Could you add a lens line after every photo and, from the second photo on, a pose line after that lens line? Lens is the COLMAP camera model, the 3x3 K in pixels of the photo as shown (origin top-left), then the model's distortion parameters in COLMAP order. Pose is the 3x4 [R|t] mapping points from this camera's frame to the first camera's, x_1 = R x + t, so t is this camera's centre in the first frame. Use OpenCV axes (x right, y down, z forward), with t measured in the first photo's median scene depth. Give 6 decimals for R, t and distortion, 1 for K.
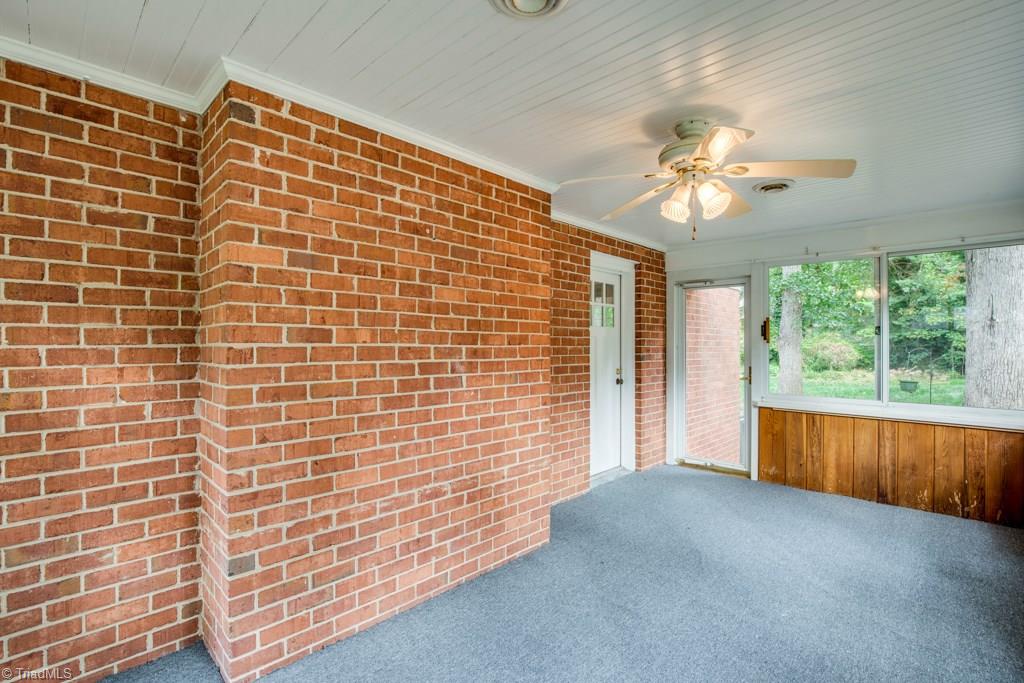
lens RADIAL K [[468.7, 0, 512.9], [0, 468.7, 341.4], [0, 0, 1]] dist [-0.030246, 0.003284]
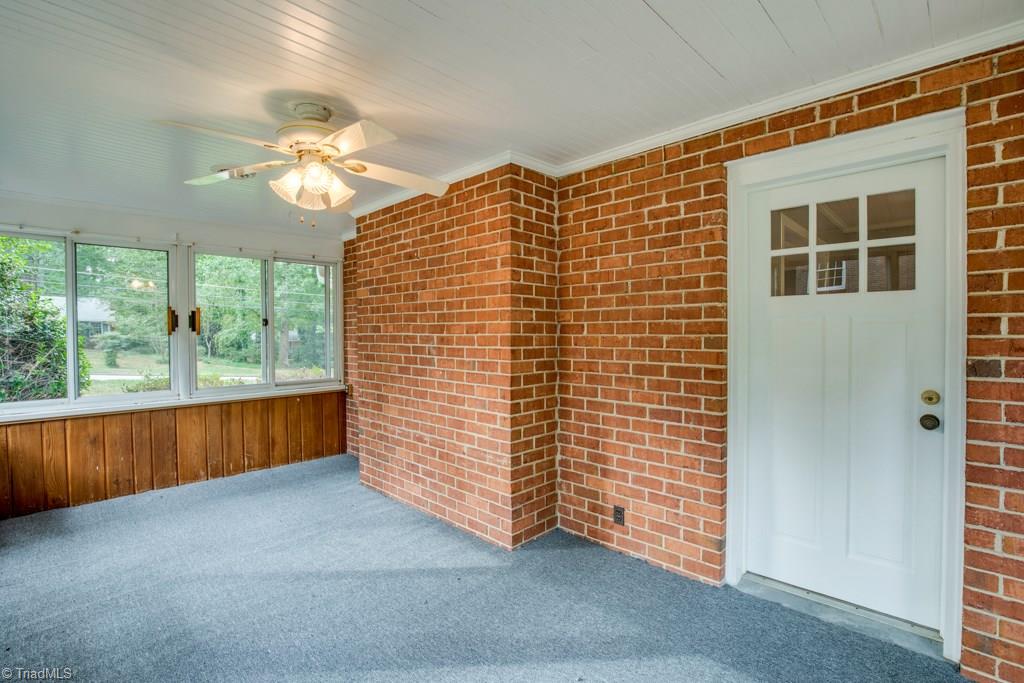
lens RADIAL K [[468.7, 0, 519.3], [0, 468.7, 341.8], [0, 0, 1]] dist [-0.030246, 0.003284]
pose [[0.008413, 0.017936, -0.999804, 1.150226], [0.010736, 0.999780, 0.018026, 0.008582], [0.999907, -0.010885, 0.008219, 1.191862]]
